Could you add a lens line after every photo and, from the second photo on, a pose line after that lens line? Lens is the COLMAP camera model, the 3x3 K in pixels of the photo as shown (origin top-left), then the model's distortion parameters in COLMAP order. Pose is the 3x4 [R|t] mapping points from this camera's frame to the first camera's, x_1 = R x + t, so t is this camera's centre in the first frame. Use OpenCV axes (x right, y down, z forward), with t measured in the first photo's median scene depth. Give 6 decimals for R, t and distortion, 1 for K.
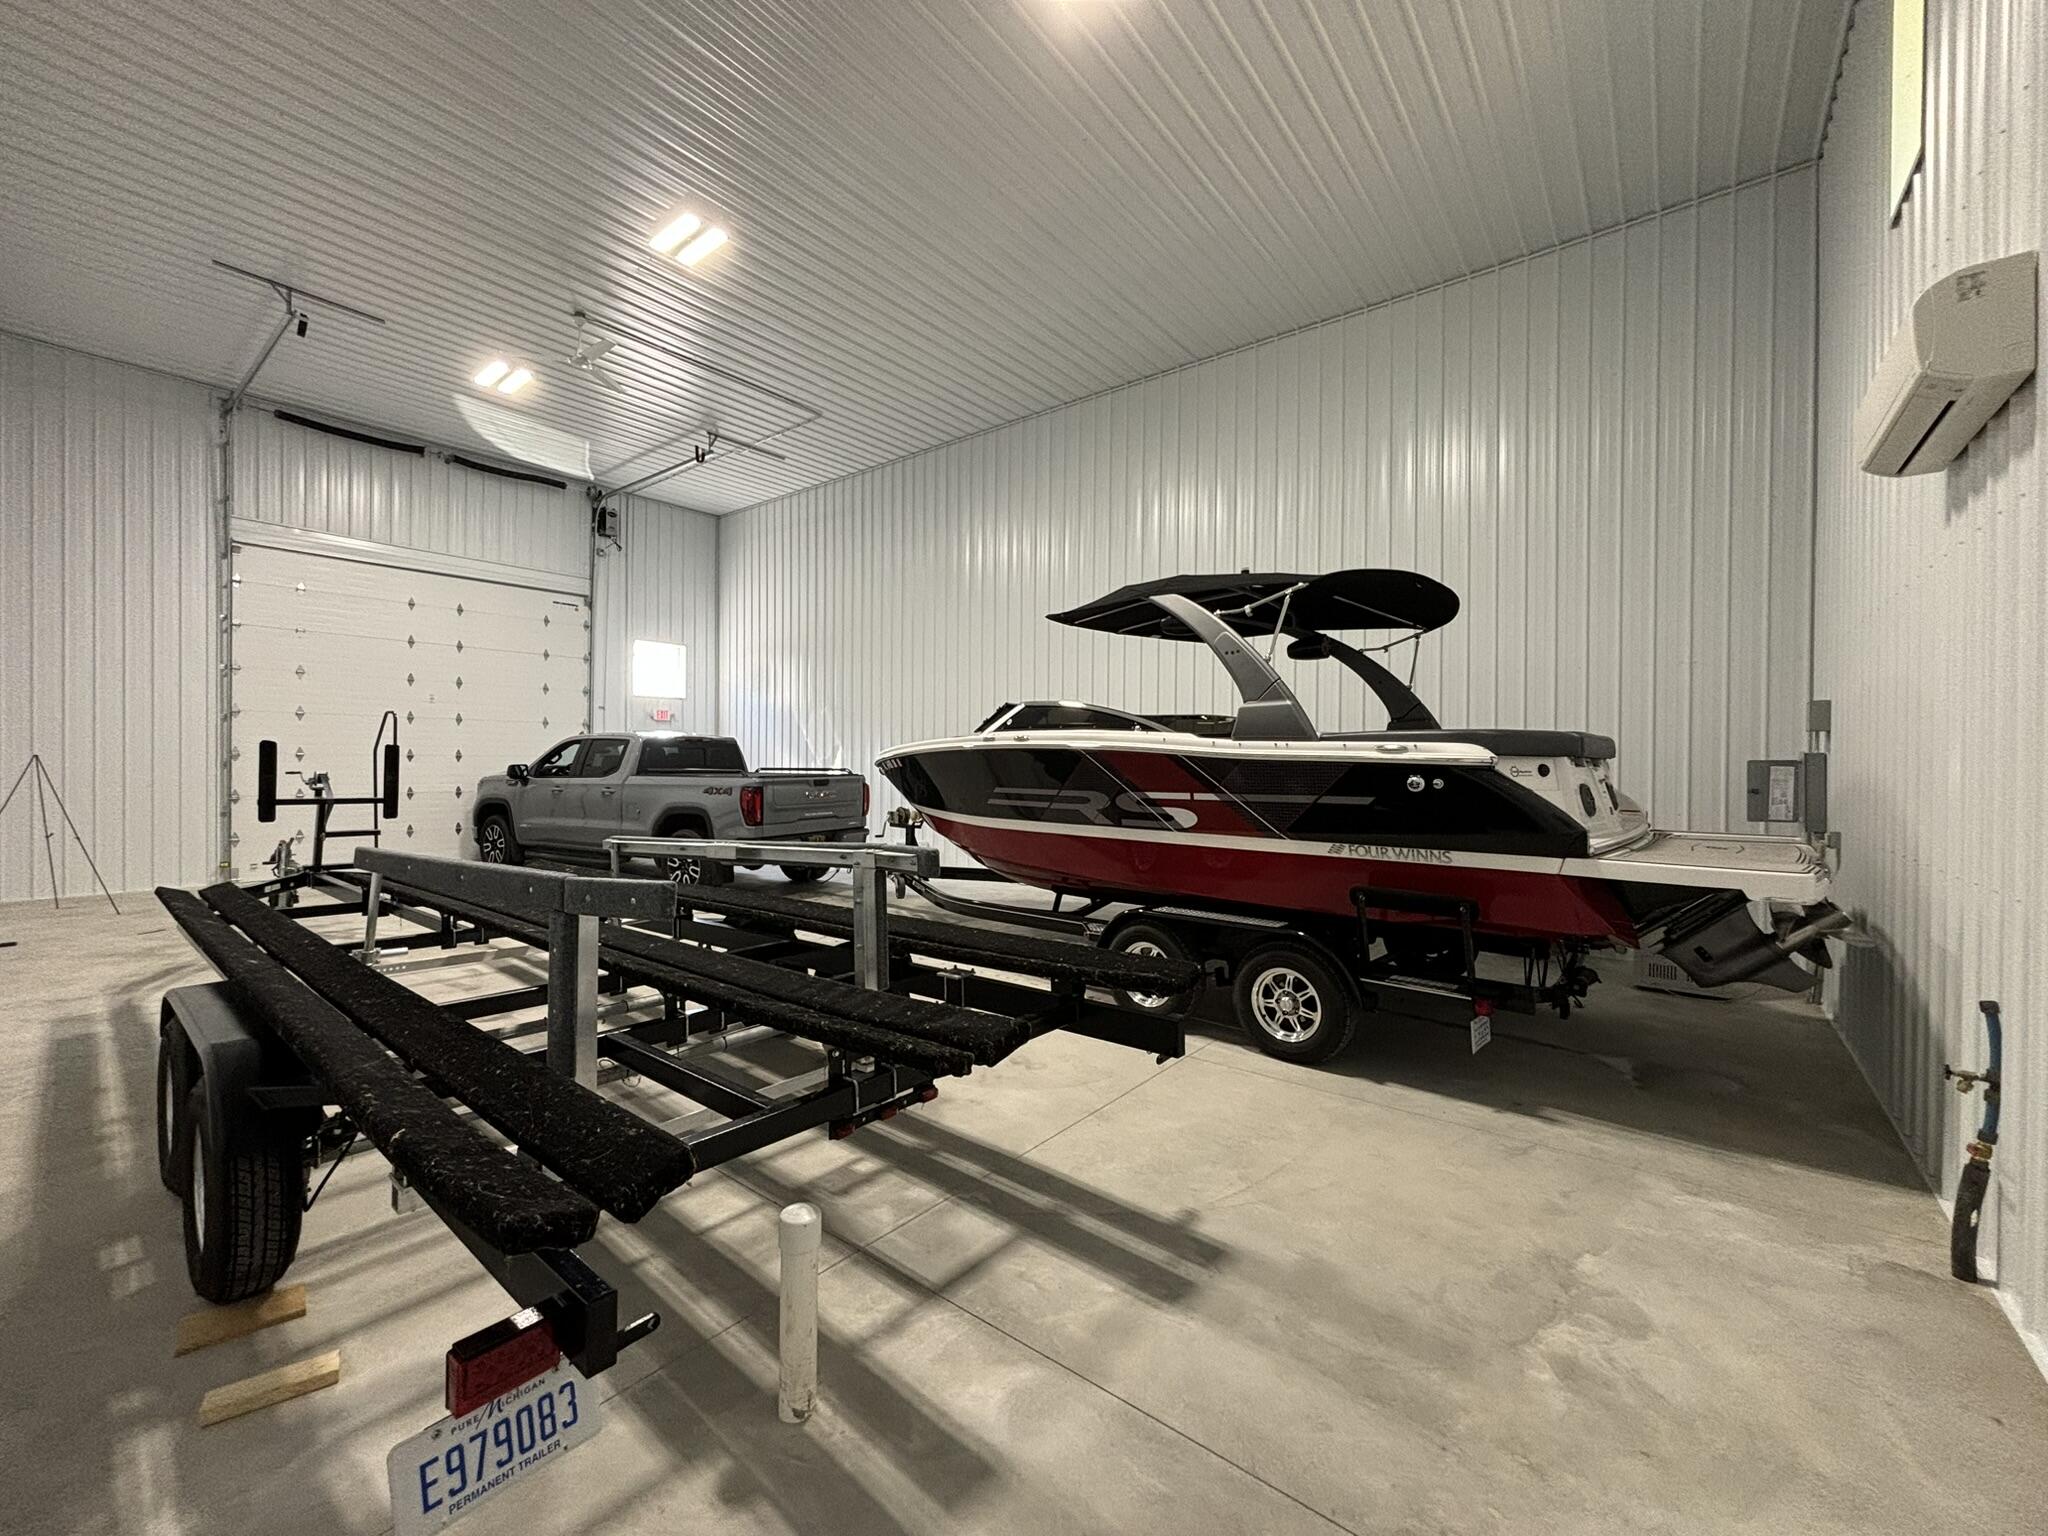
lens RADIAL K [[828.7, 0, 1005.5], [0, 828.7, 762.3], [0, 0, 1]] dist [0.082824, -0.000055]
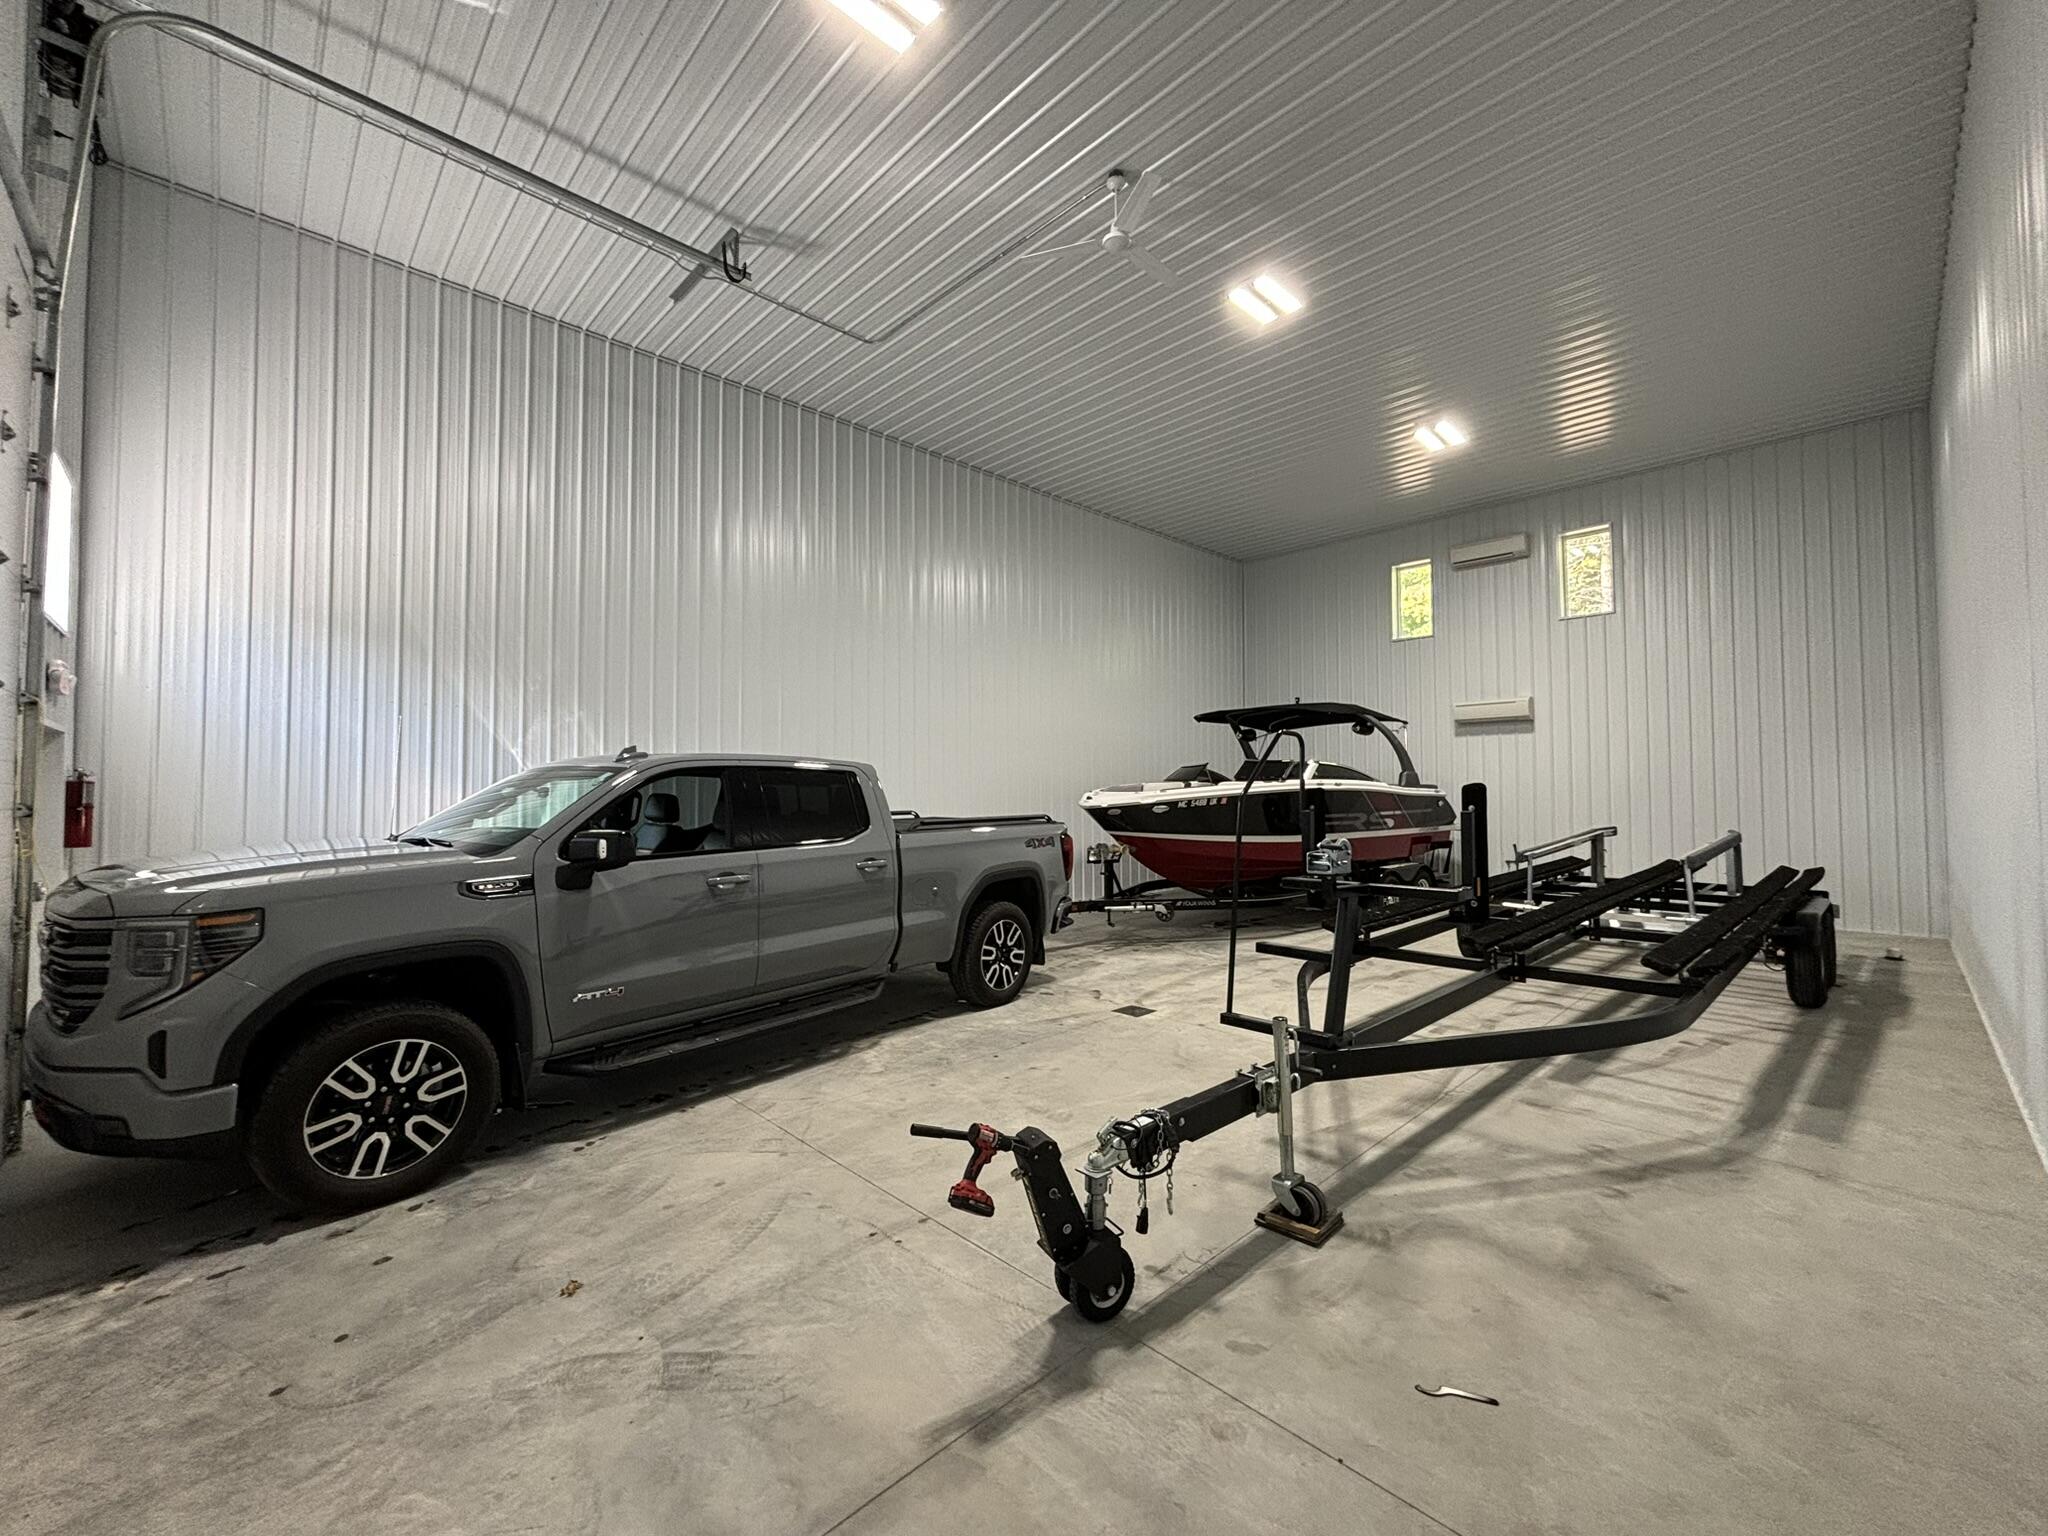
lens RADIAL K [[828.7, 0, 1005.5], [0, 828.7, 762.3], [0, 0, 1]] dist [0.082824, -0.000055]
pose [[0.138913, 0.028301, 0.989900, -1.845384], [0.010255, 0.999497, -0.030015, -0.028649], [-0.990251, 0.014321, 0.138553, 1.530546]]
